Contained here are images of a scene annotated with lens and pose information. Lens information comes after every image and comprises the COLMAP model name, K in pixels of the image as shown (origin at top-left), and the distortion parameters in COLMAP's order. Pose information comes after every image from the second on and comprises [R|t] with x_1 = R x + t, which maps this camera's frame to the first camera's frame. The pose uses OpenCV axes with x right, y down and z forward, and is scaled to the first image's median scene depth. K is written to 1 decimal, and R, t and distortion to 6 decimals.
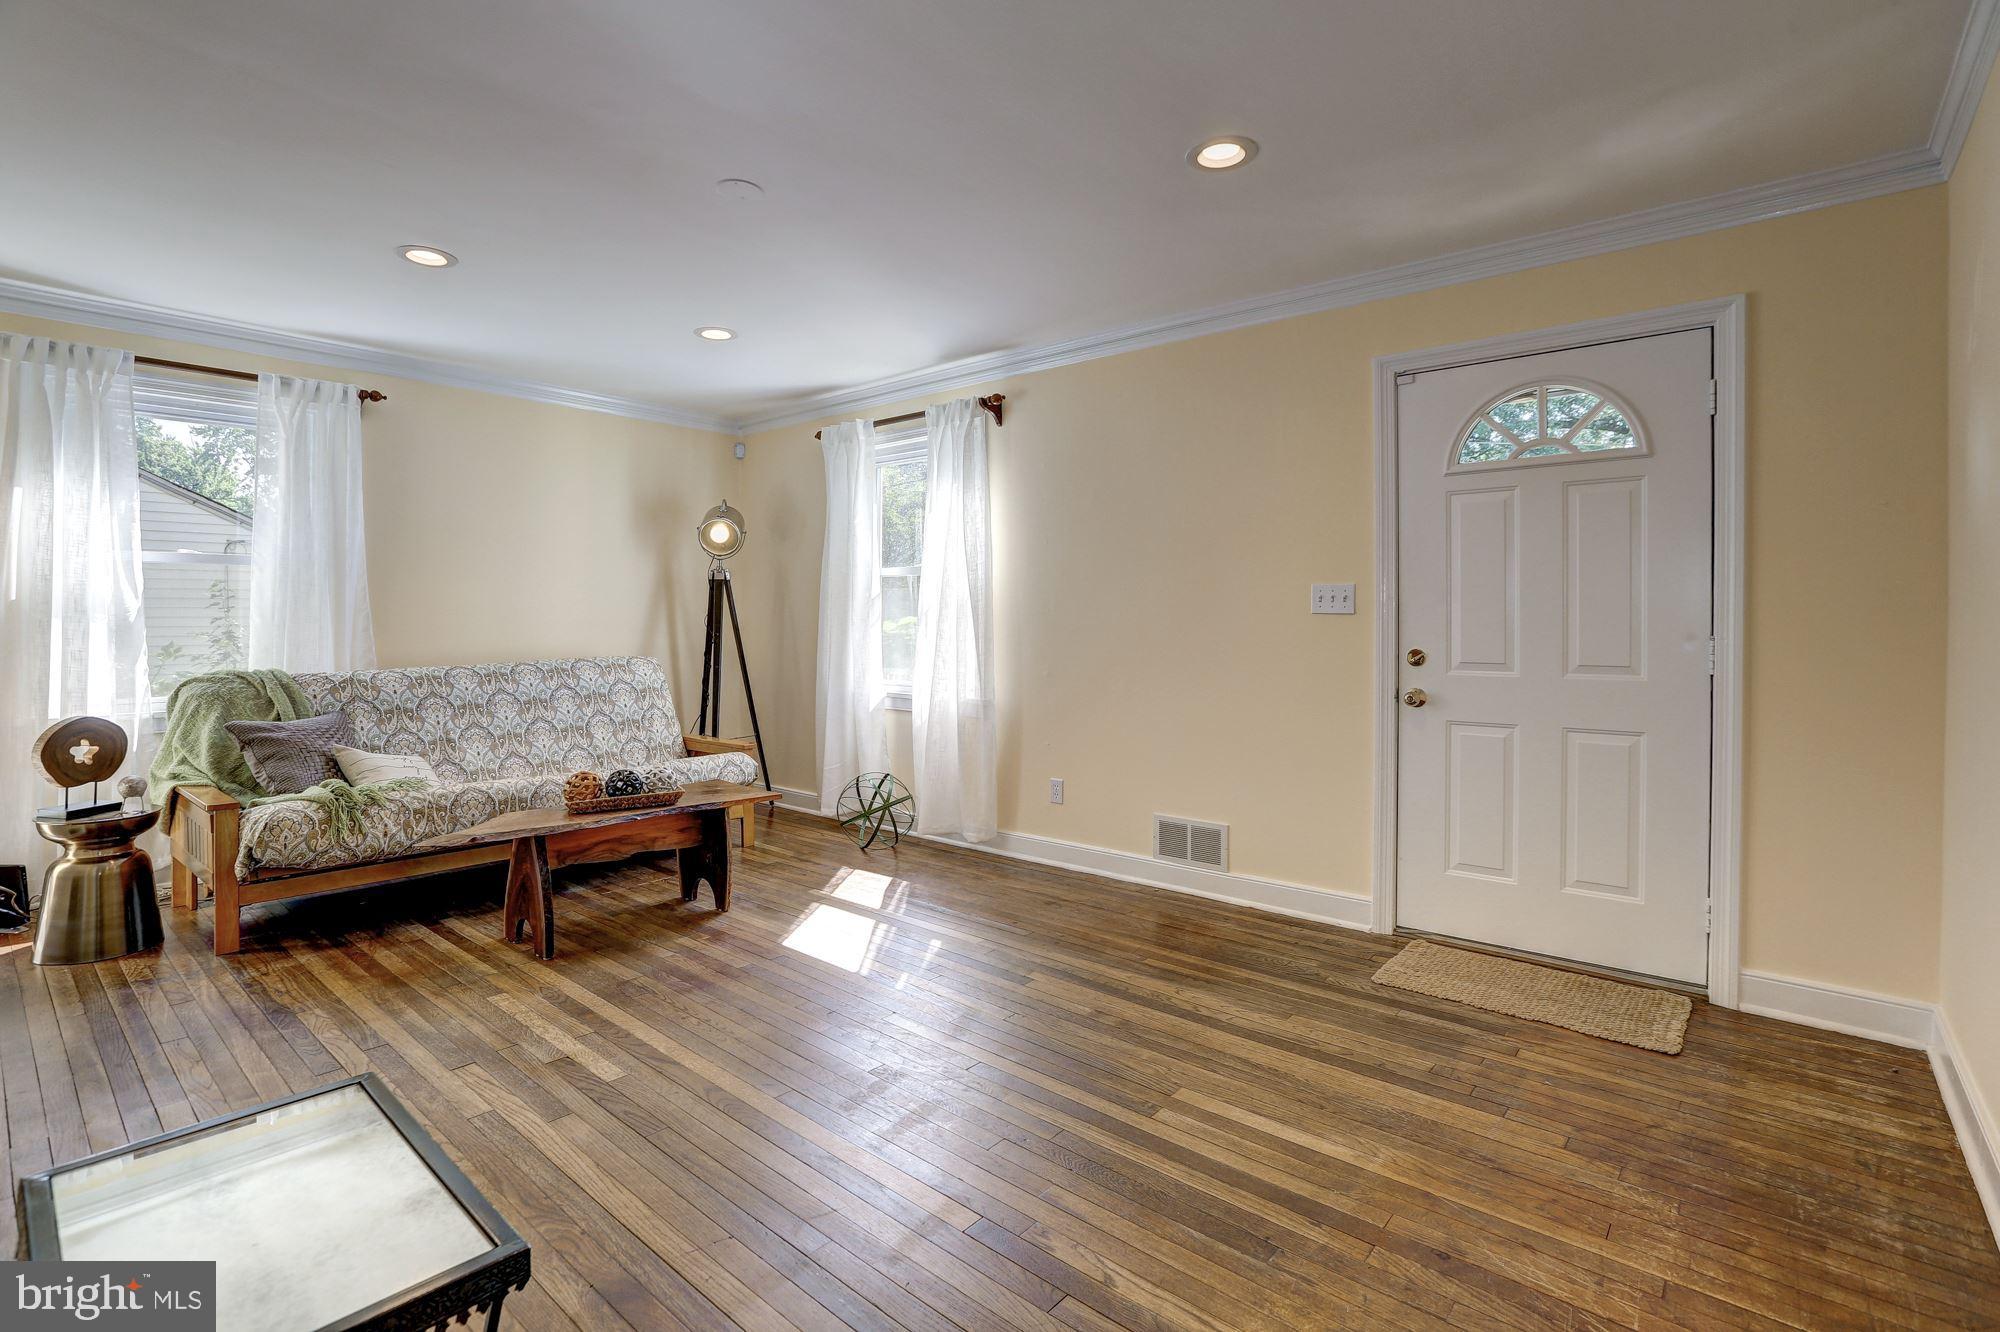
lens RADIAL K [[924.1, 0, 999.4], [0, 924.1, 623.2], [0, 0, 1]] dist [-0.030190, 0.000287]
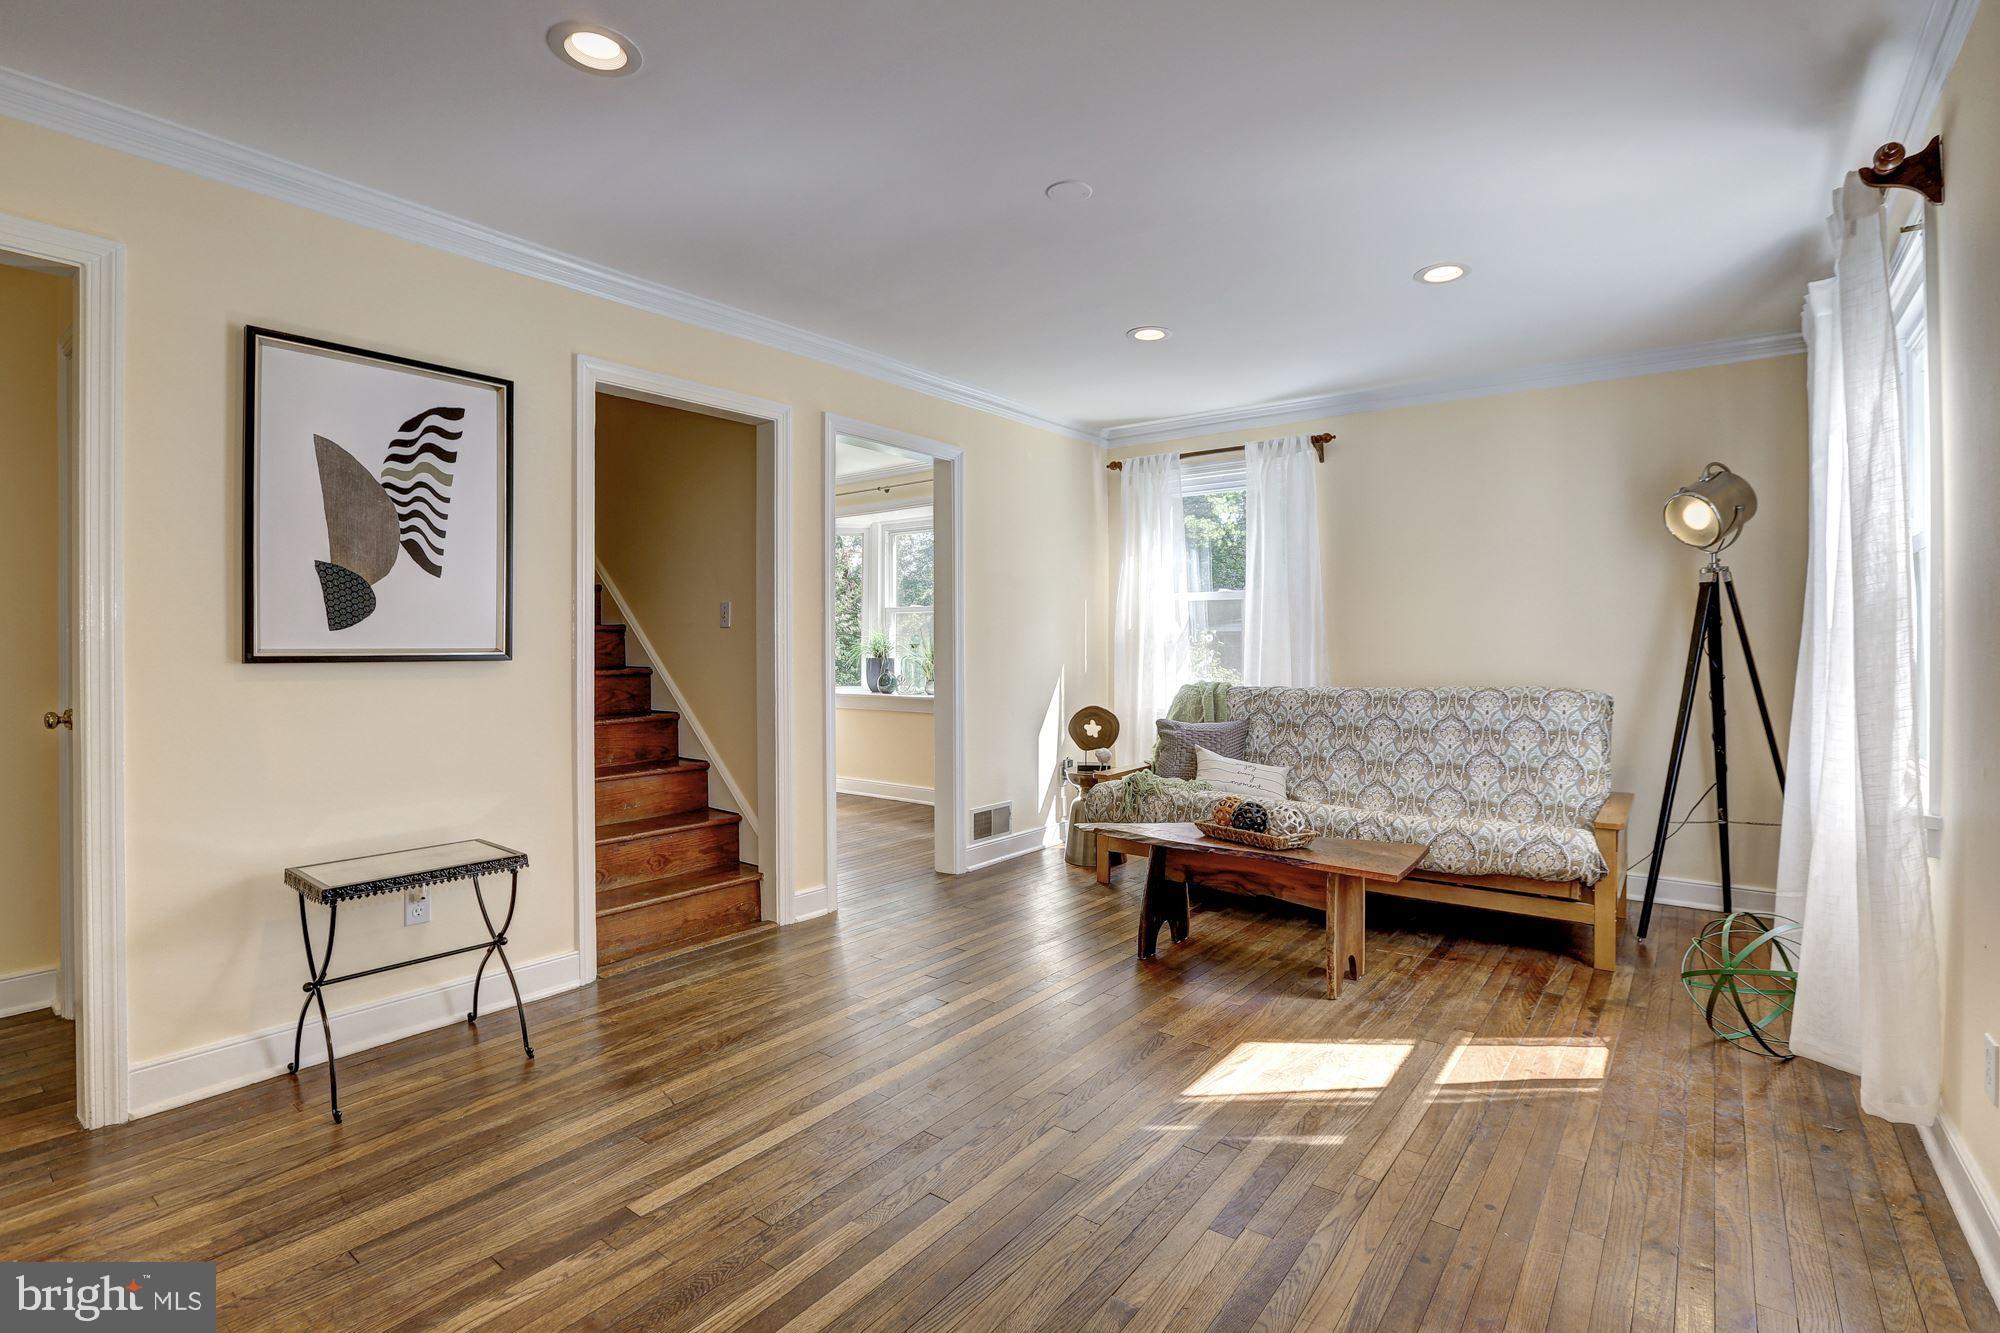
lens RADIAL K [[956.2, 0, 1002.5], [0, 956.2, 645.0], [0, 0, 1]] dist [-0.036572, 0.000241]
pose [[0.054443, 0.001578, -0.998516, 0.480500], [-0.002234, 0.999996, 0.001459, -0.001363], [0.998514, 0.002151, 0.054446, 0.607442]]
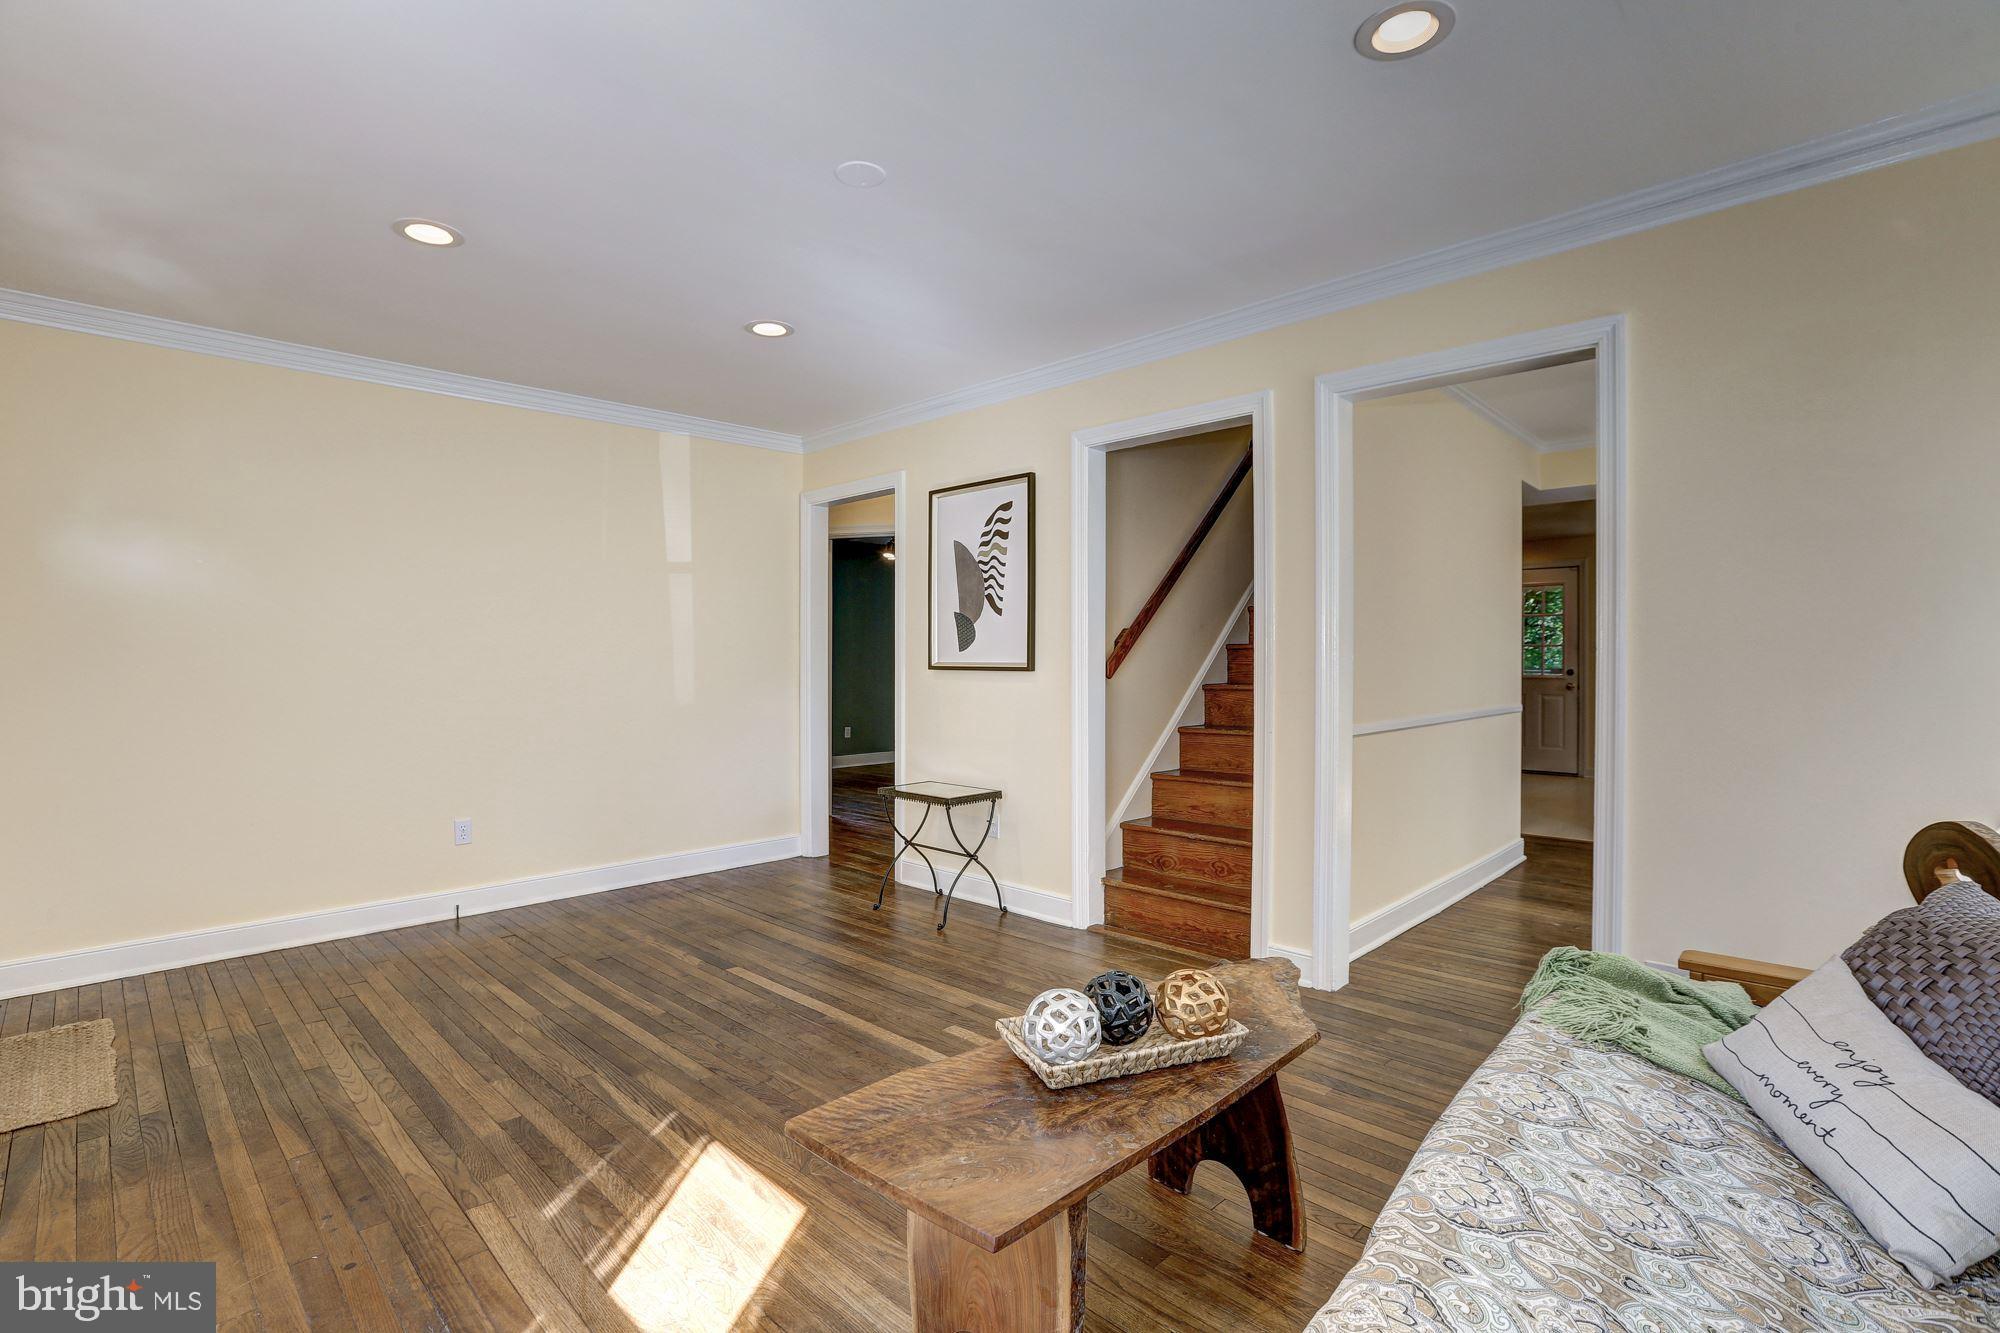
lens RADIAL K [[914.5, 0, 995.7], [0, 914.5, 662.7], [0, 0, 1]] dist [-0.061433, 0.024434]
pose [[-0.997490, 0.000786, 0.070806, -0.322419], [0.001563, 0.999939, 0.010915, -0.007555], [-0.070793, 0.010999, -0.997430, 1.279610]]
